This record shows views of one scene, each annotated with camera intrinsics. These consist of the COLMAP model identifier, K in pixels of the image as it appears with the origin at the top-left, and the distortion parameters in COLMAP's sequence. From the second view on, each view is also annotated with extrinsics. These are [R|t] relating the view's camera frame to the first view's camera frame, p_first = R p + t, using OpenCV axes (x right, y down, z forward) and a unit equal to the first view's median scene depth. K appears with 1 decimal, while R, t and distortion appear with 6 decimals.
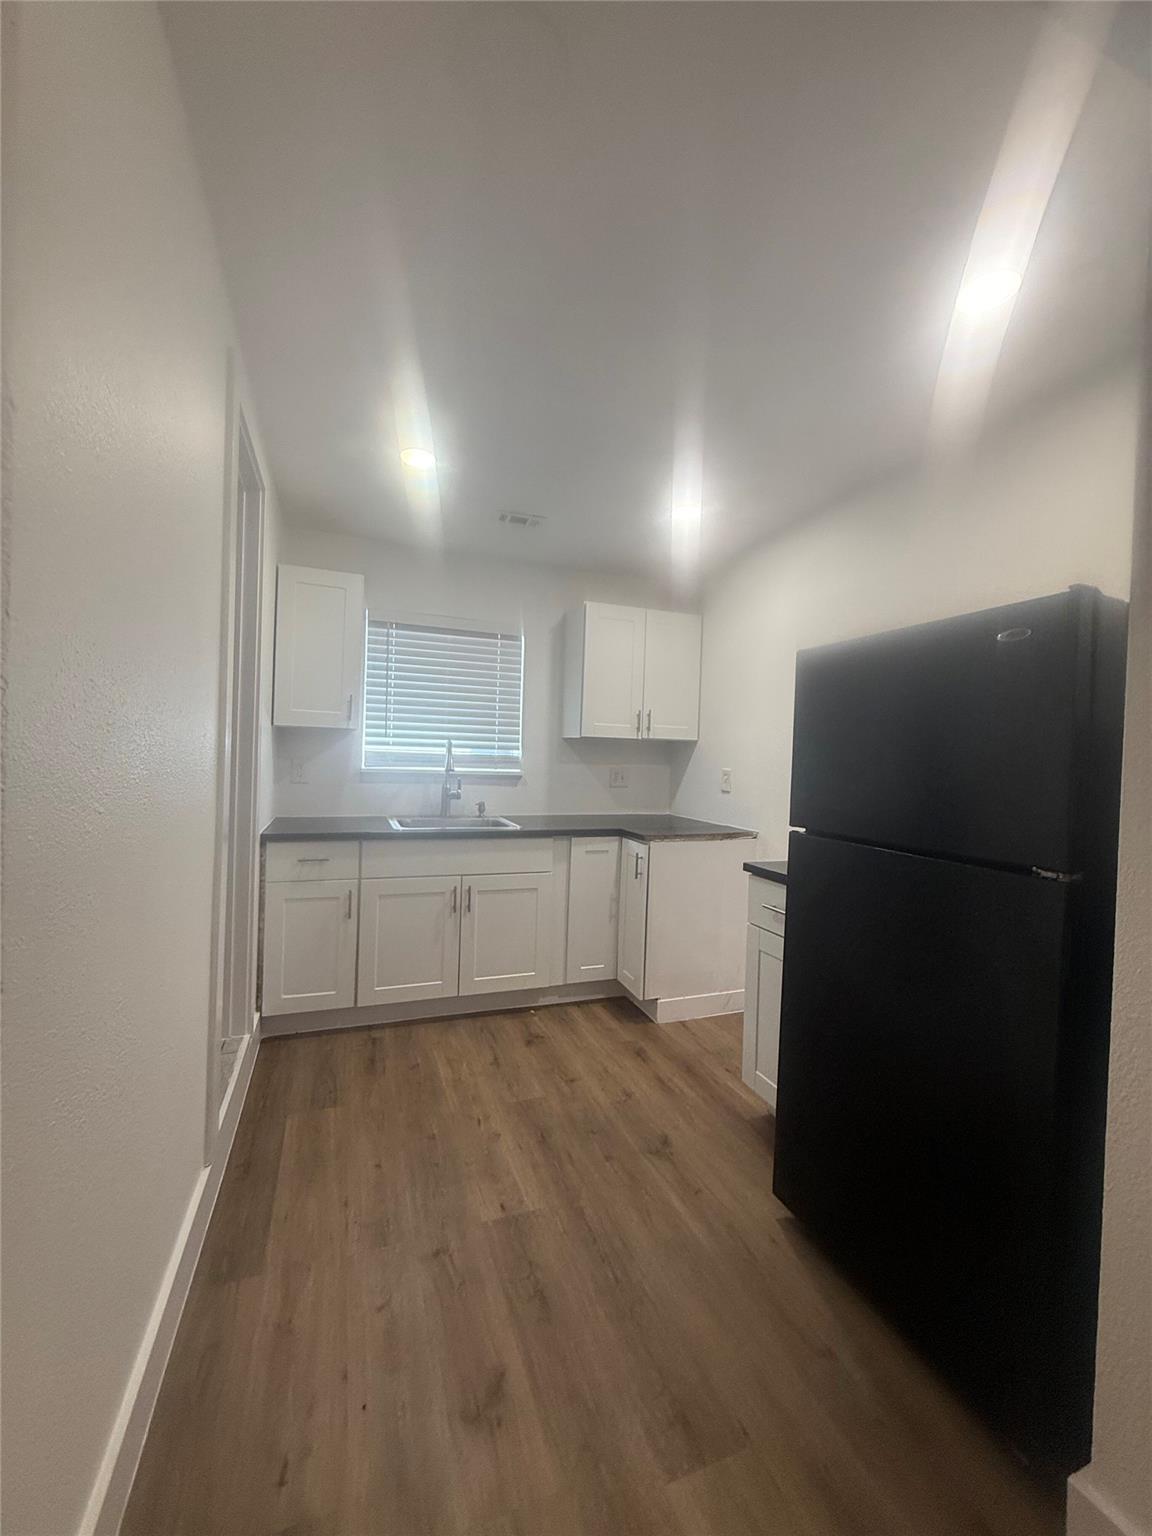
lens RADIAL K [[630.6, 0, 561.2], [0, 630.6, 784.6], [0, 0, 1]] dist [0.006838, 0.002142]
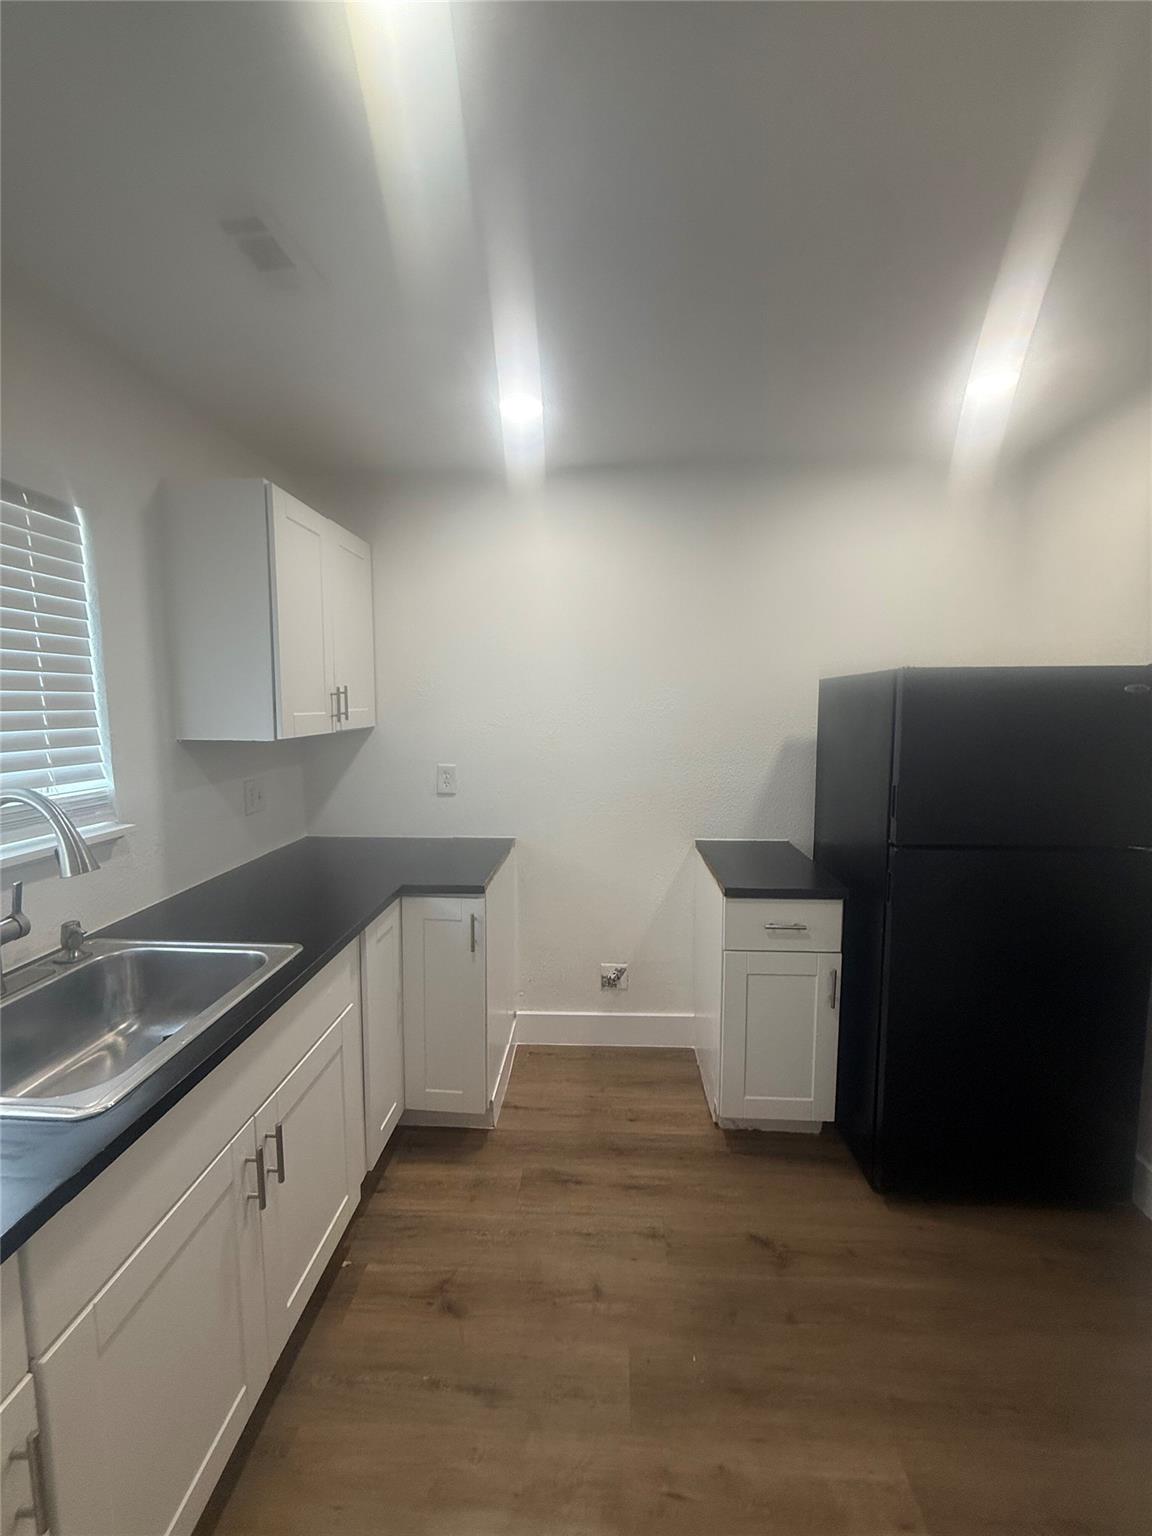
lens RADIAL K [[630.6, 0, 578.0], [0, 630.6, 776.1], [0, 0, 1]] dist [0.006838, 0.002142]
pose [[0.373202, -0.148939, 0.915717, -0.448869], [0.054381, 0.988844, 0.138670, -0.128771], [-0.926155, -0.001954, 0.377138, 0.679571]]
